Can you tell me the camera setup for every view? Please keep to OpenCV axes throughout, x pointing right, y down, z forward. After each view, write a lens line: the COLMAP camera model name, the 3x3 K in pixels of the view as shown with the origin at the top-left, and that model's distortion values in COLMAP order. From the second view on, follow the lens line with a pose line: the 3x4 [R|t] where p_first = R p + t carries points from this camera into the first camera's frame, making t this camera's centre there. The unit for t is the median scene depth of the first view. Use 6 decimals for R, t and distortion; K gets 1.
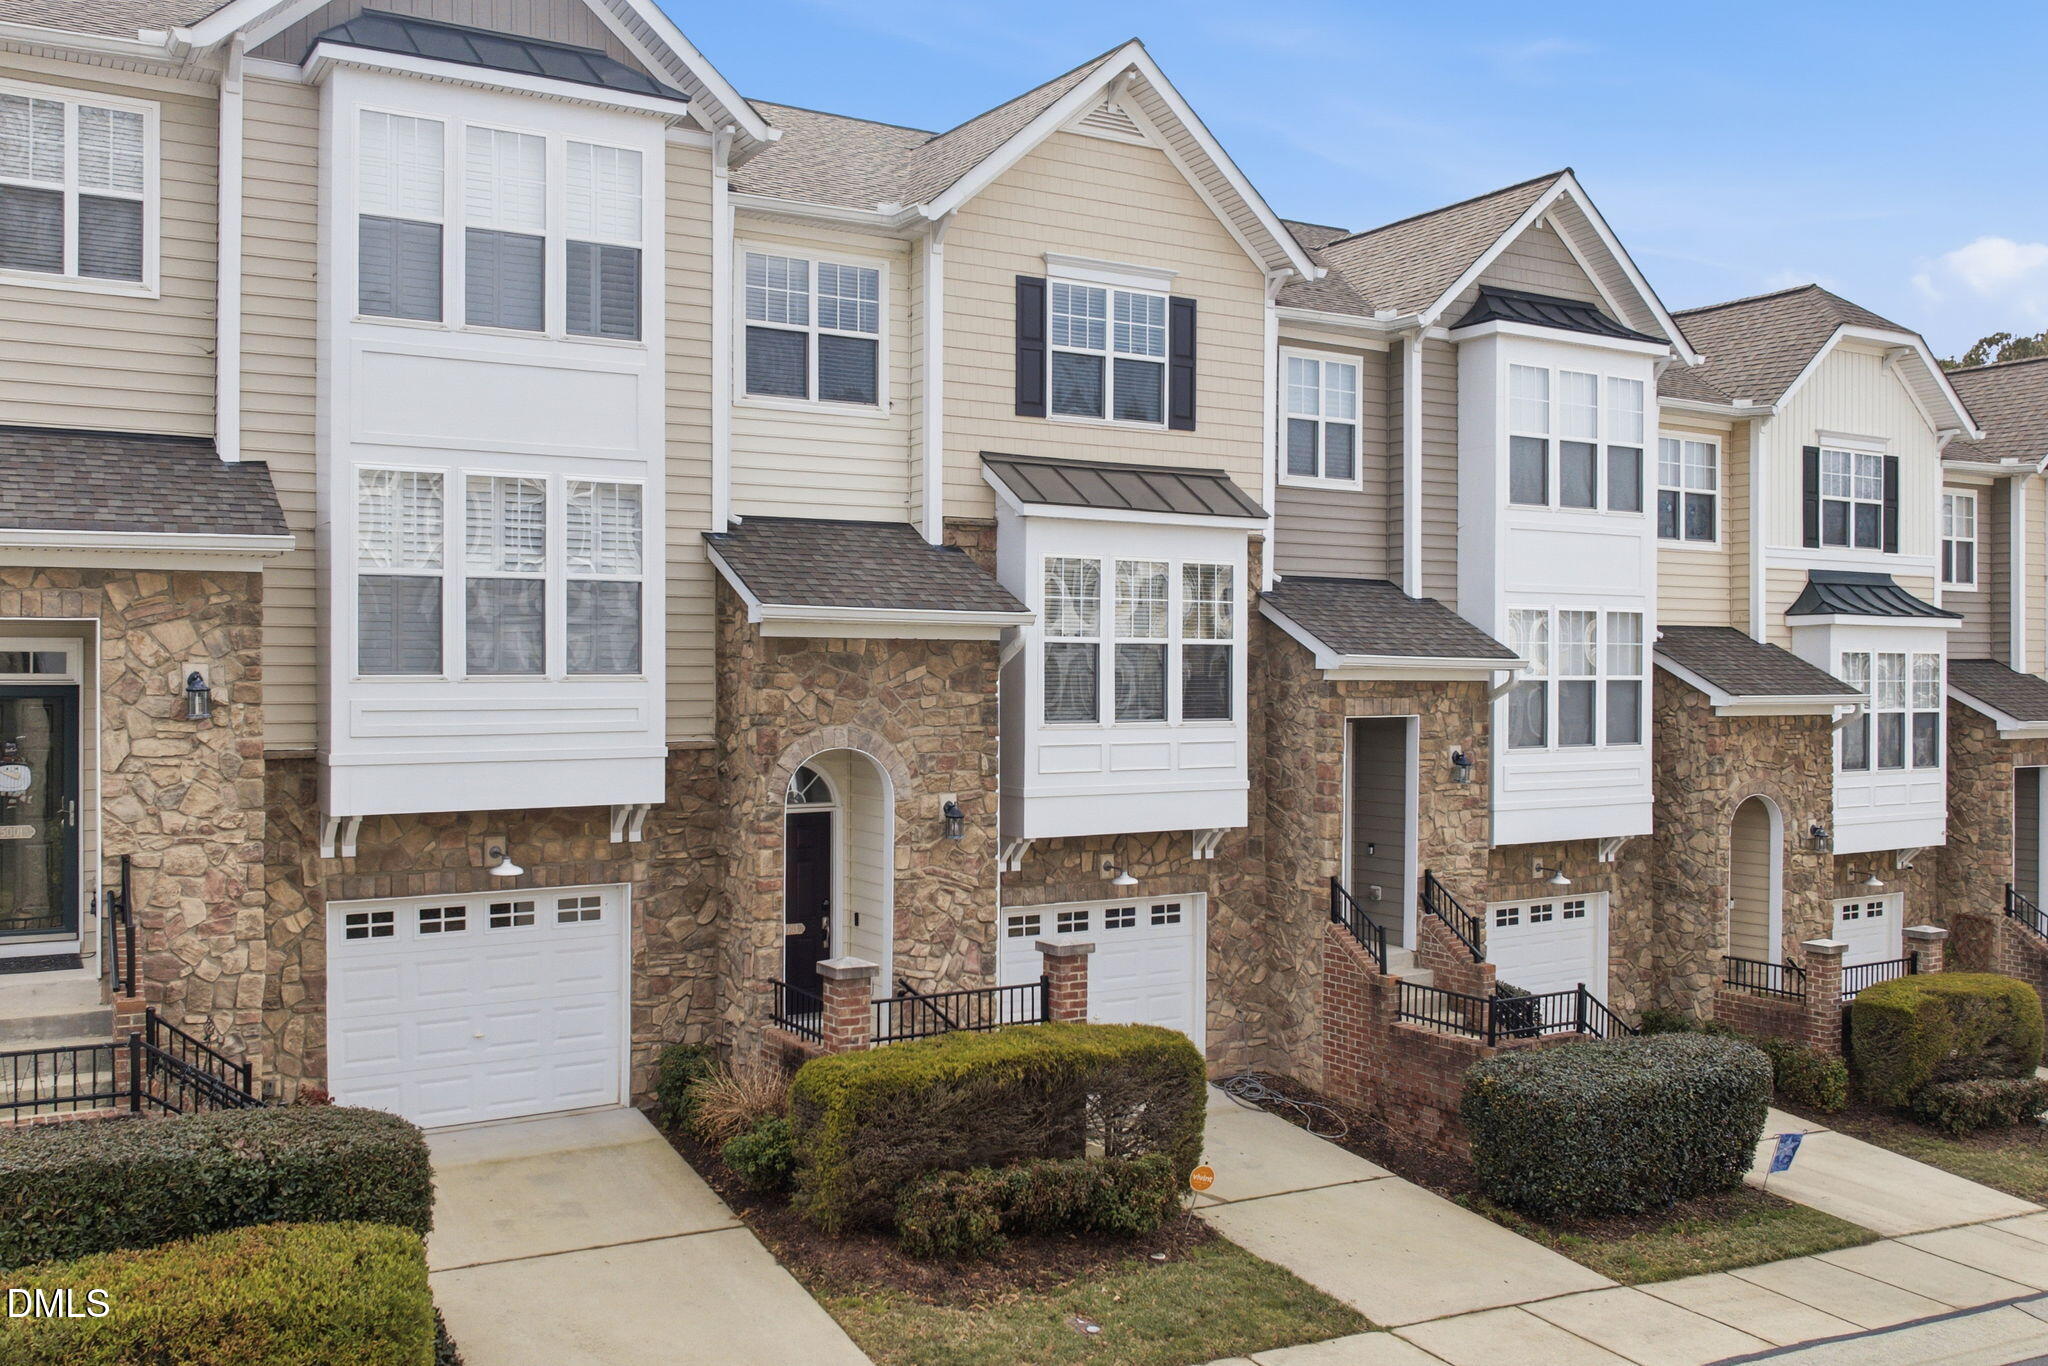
lens RADIAL K [[1824.2, 0, 1024.0], [0, 1824.2, 683.0], [0, 0, 1]] dist [0.002807, -0.002082]
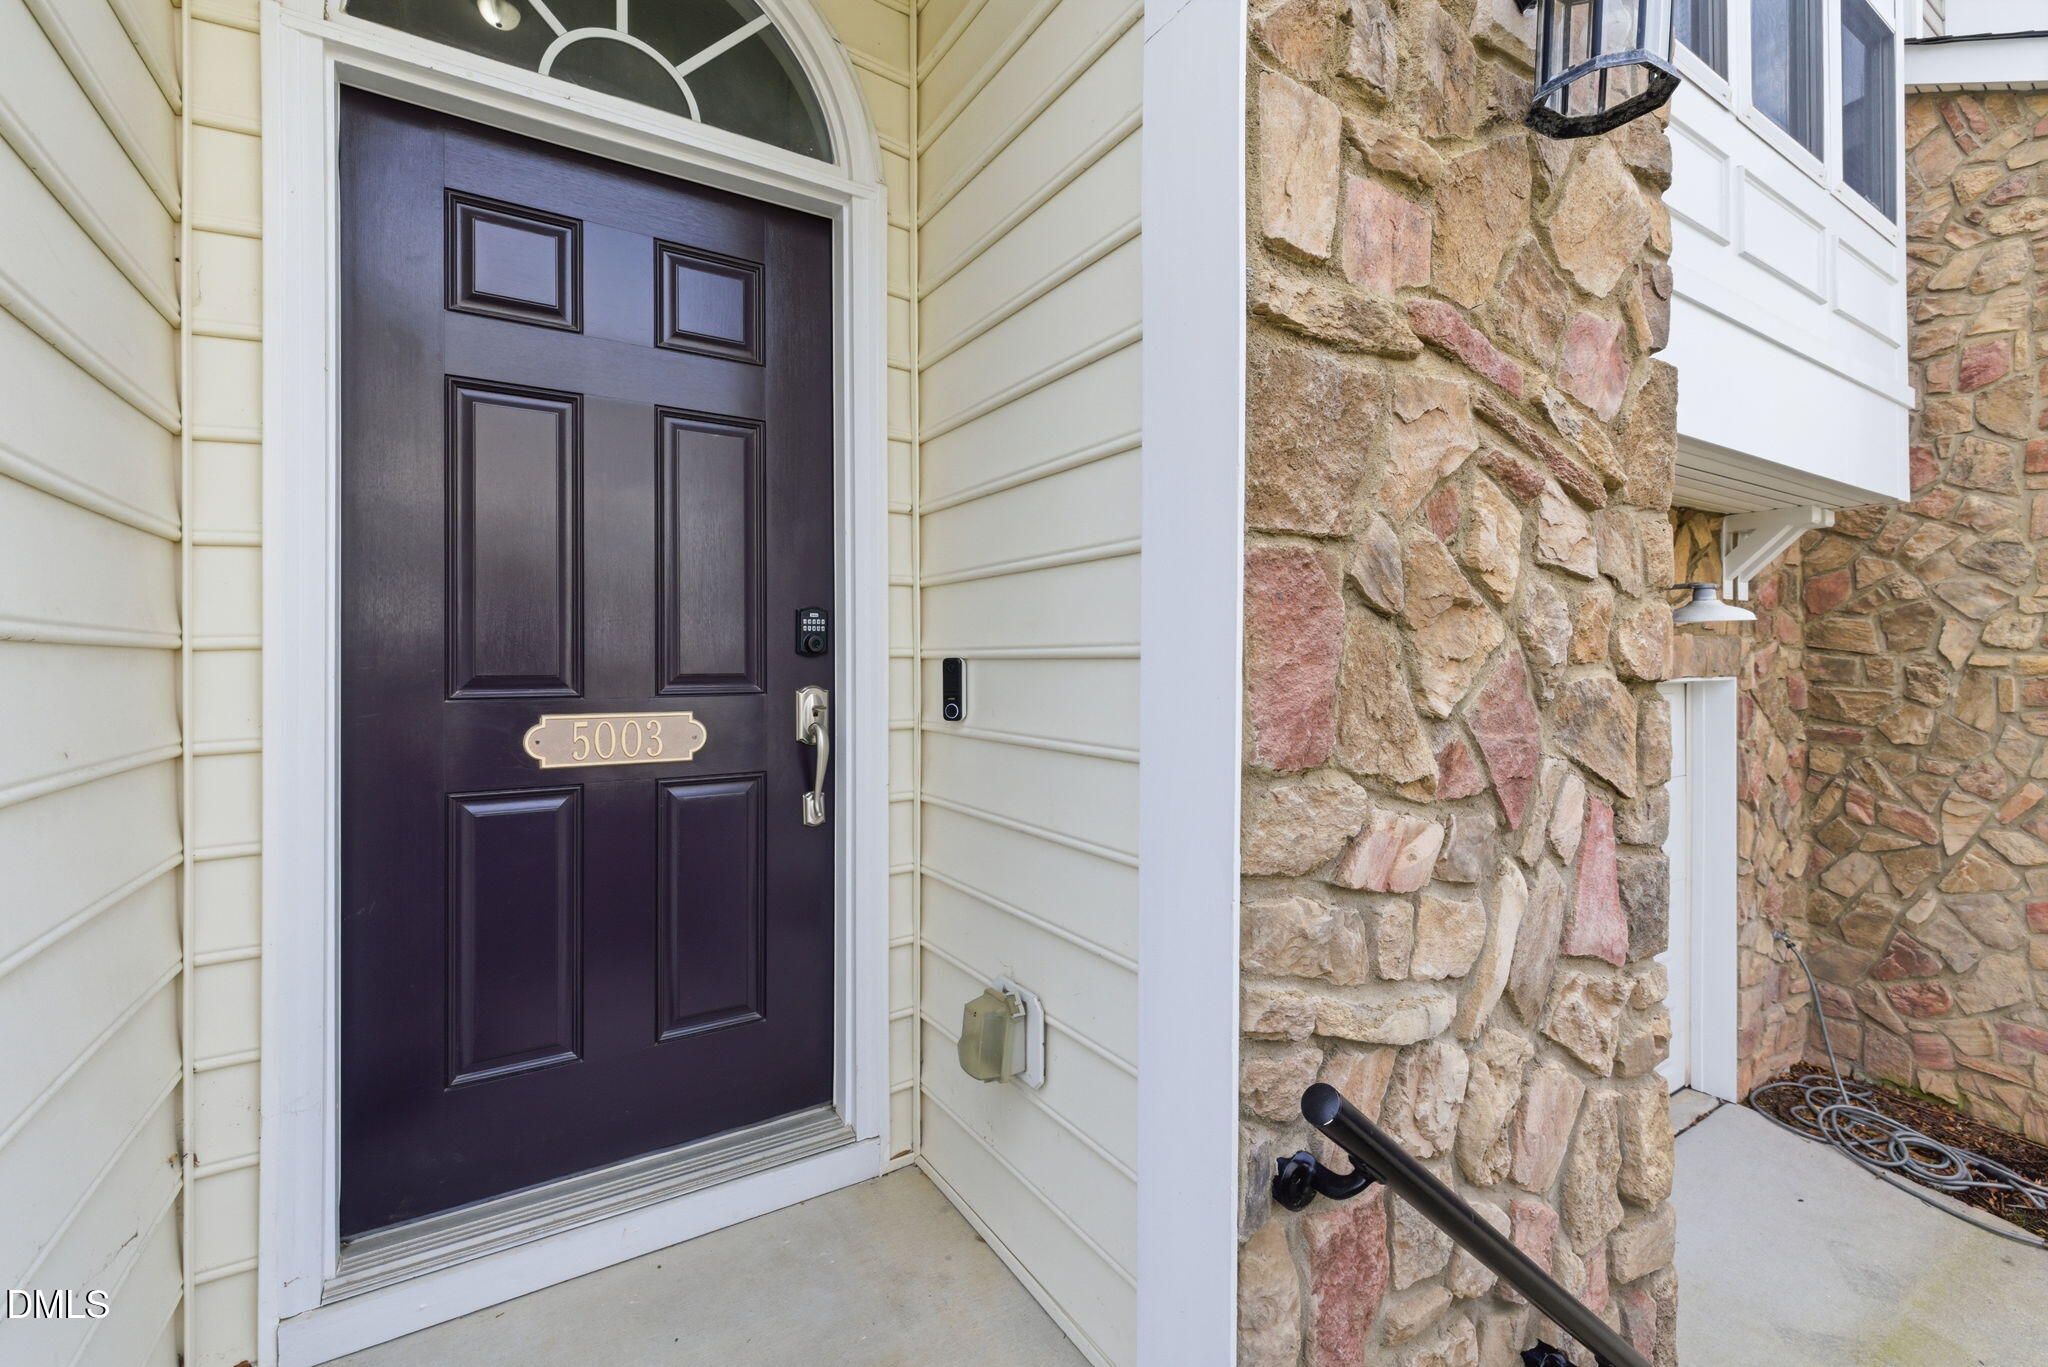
lens RADIAL K [[877.1, 0, 1028.0], [0, 877.1, 658.4], [0, 0, 1]] dist [0.001777, 0.000185]
pose [[0.999938, -0.006897, 0.008699, -0.086249], [0.006999, 0.999907, -0.011670, 0.130918], [-0.008618, 0.011730, 0.999894, 0.924777]]
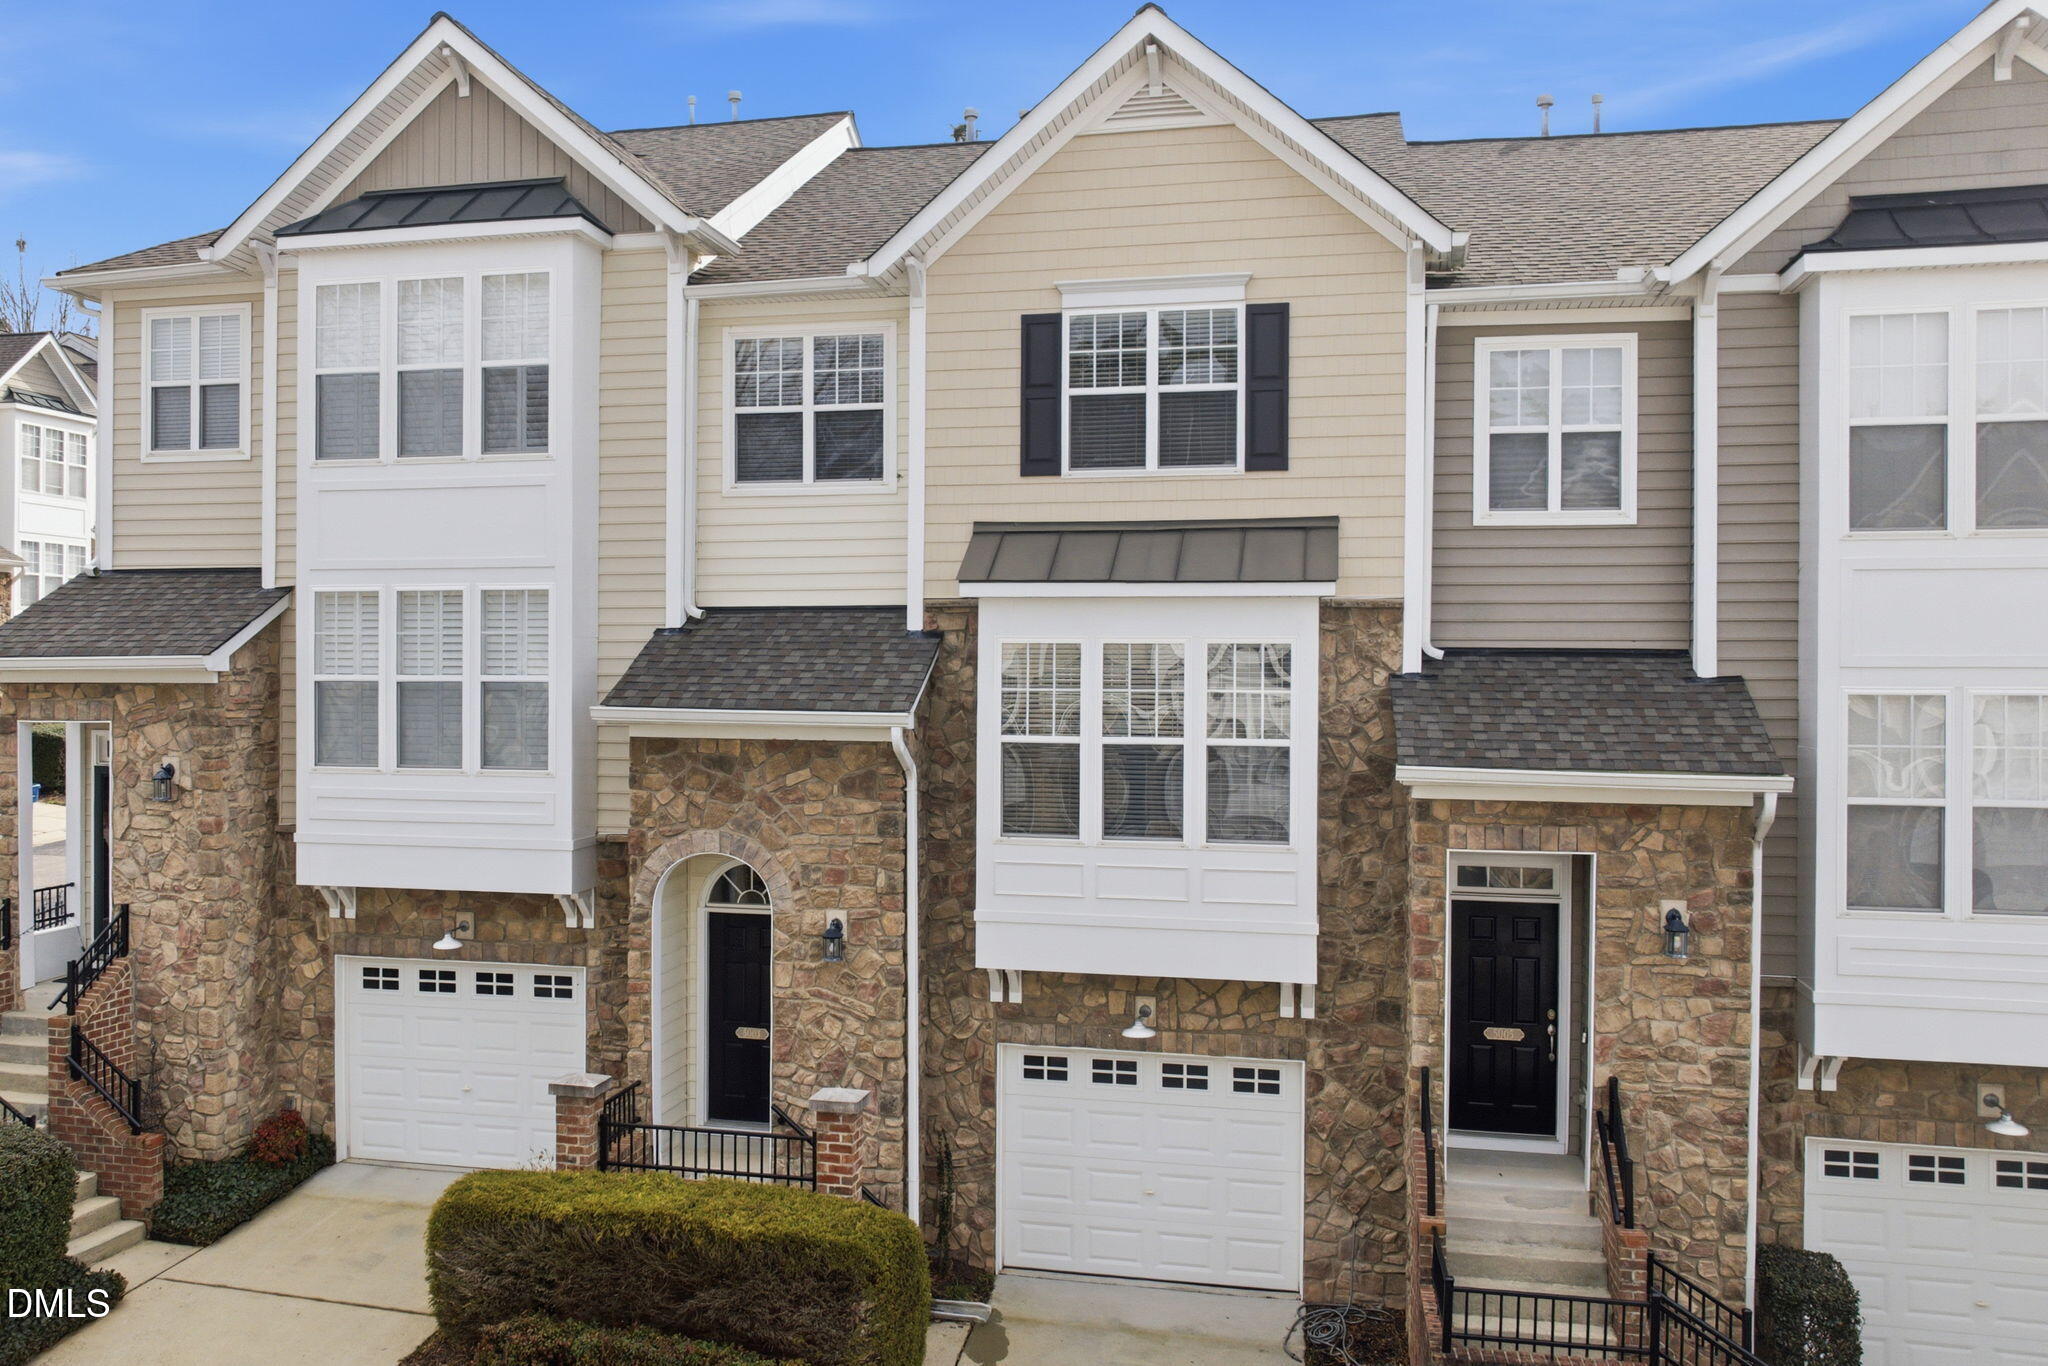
lens RADIAL K [[1879.0, 0, 1022.5], [0, 1879.0, 667.0], [0, 0, 1]] dist [-0.010582, -0.012833]
pose [[0.687714, 0.004459, -0.725968, 0.702535], [-0.009046, 0.999956, -0.002428, -0.059083], [0.725926, 0.008236, 0.687724, 0.423714]]
